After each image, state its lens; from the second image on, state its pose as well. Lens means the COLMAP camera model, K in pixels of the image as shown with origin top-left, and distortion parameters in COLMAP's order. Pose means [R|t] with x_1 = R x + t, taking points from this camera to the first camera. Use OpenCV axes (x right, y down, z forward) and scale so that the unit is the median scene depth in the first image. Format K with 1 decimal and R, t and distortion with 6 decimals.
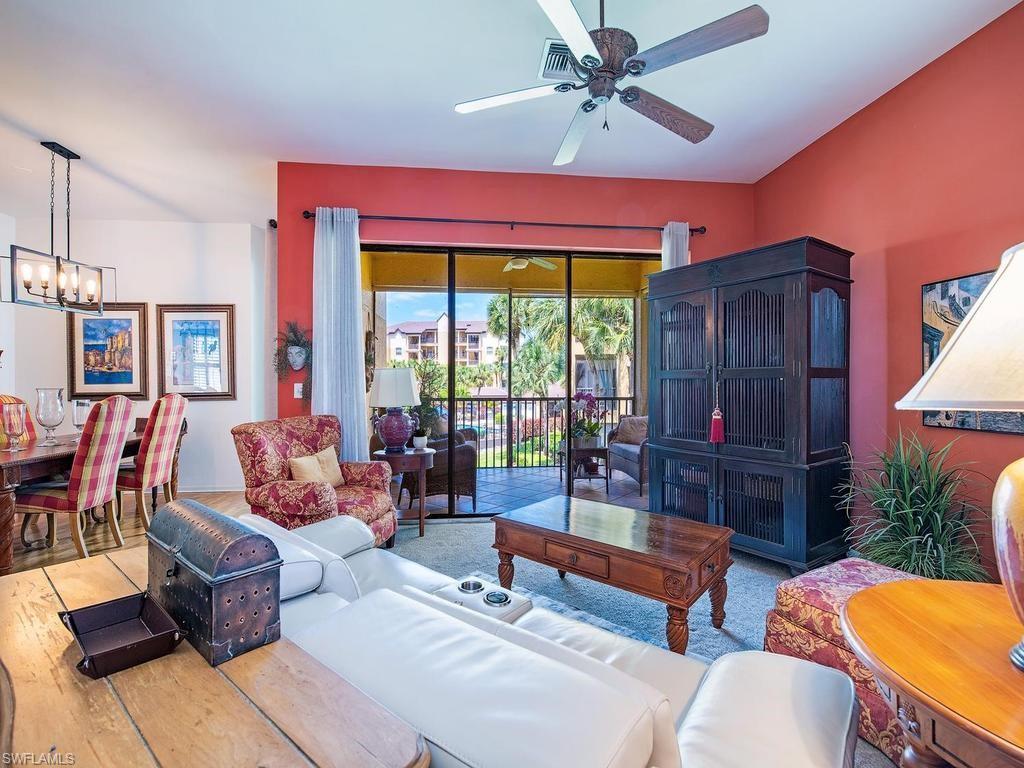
lens RADIAL K [[461.7, 0, 516.0], [0, 461.7, 386.8], [0, 0, 1]] dist [-0.004069, -0.000933]
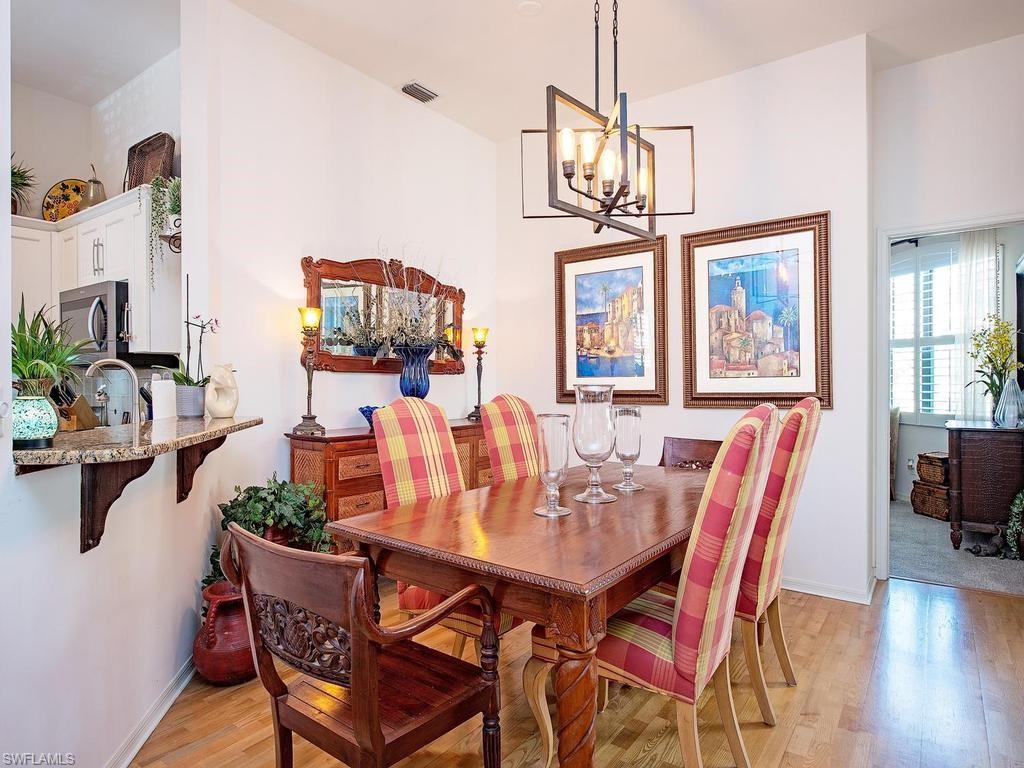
lens RADIAL K [[595.2, 0, 510.2], [0, 595.2, 380.2], [0, 0, 1]] dist [0.005123, 0.001472]
pose [[0.741036, 0.003856, -0.671454, -0.449988], [-0.005759, 0.999983, -0.000613, -0.000402], [0.671440, 0.004322, 0.741046, 0.323238]]
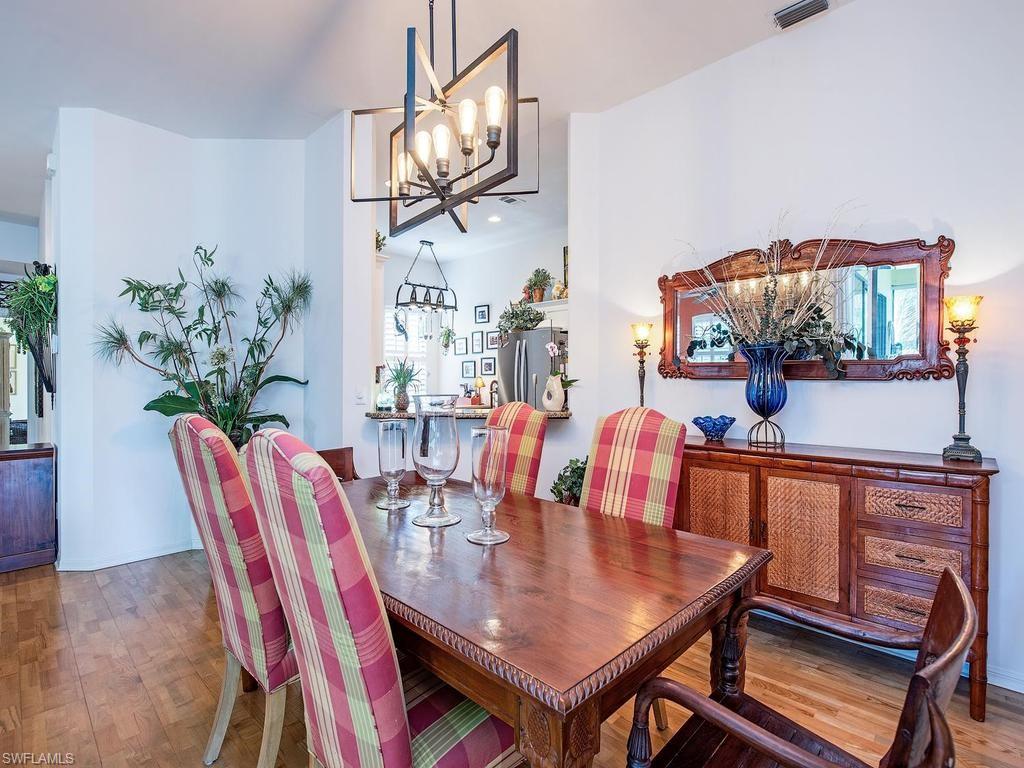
lens RADIAL K [[491.9, 0, 512.0], [0, 491.9, 384.0], [0, 0, 1]] dist [-0.000648, -0.000032]
pose [[-0.758661, -0.005012, -0.651466, -0.523388], [-0.010057, 0.999941, 0.004019, -0.003693], [0.651408, 0.009601, -0.758667, 0.988292]]
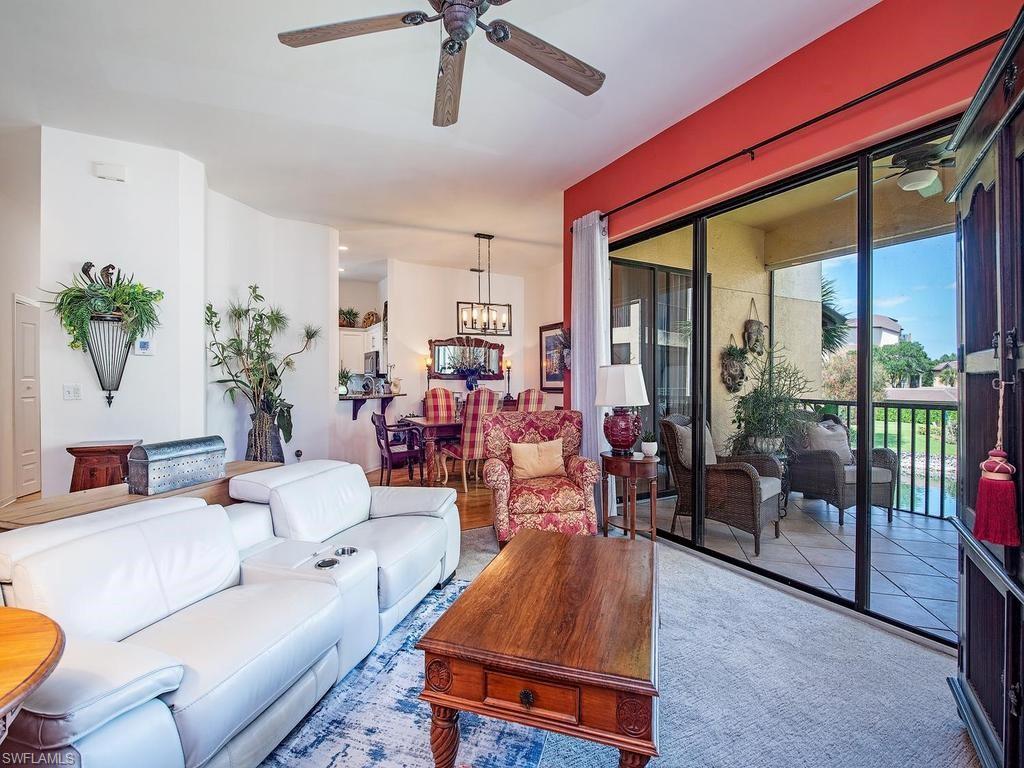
lens RADIAL K [[461.7, 0, 516.0], [0, 461.7, 386.8], [0, 0, 1]] dist [-0.004069, -0.000933]
pose [[0.405918, 0.012989, -0.913817, 0.381803], [-0.006667, 0.999914, 0.011252, -0.003902], [0.913885, 0.001525, 0.405970, 0.313527]]
